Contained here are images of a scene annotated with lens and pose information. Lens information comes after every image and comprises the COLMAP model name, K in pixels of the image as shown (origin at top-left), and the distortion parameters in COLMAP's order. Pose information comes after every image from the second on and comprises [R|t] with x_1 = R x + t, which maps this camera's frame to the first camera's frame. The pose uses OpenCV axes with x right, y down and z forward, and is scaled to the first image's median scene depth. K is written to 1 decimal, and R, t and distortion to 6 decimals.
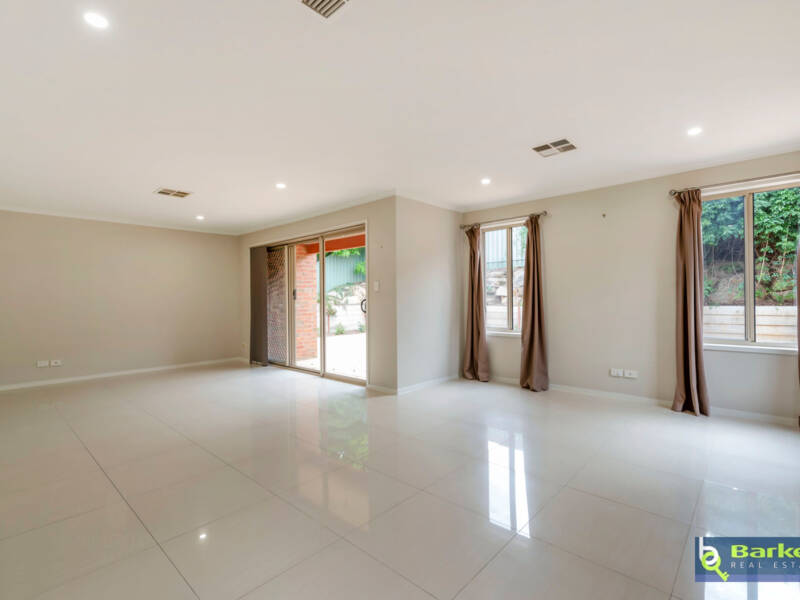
lens RADIAL K [[387.0, 0, 399.4], [0, 387.0, 297.7], [0, 0, 1]] dist [-0.001265, 0.000501]
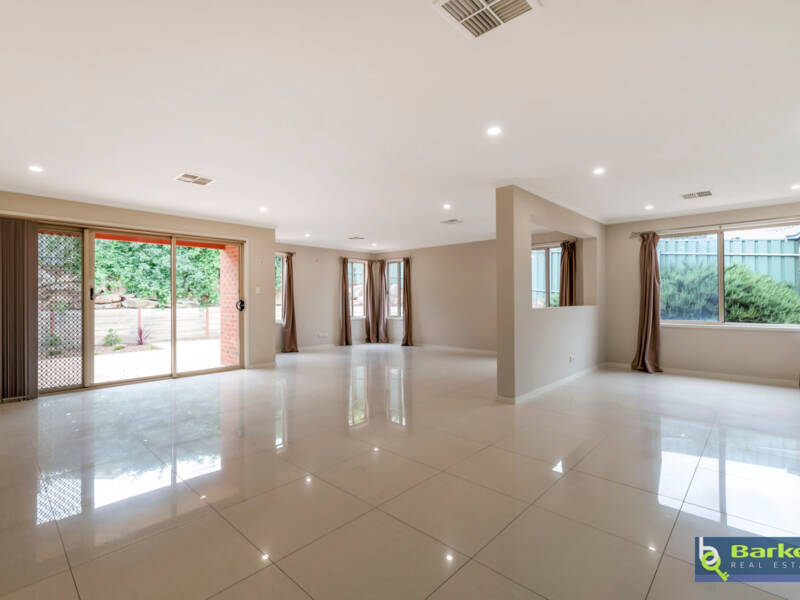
lens RADIAL K [[387.0, 0, 399.4], [0, 387.0, 297.7], [0, 0, 1]] dist [-0.001265, 0.000501]
pose [[0.015699, 0.013628, 0.999784, -1.054481], [0.002859, 0.999902, -0.013675, 0.011802], [-0.999873, 0.003073, 0.015659, 0.365313]]
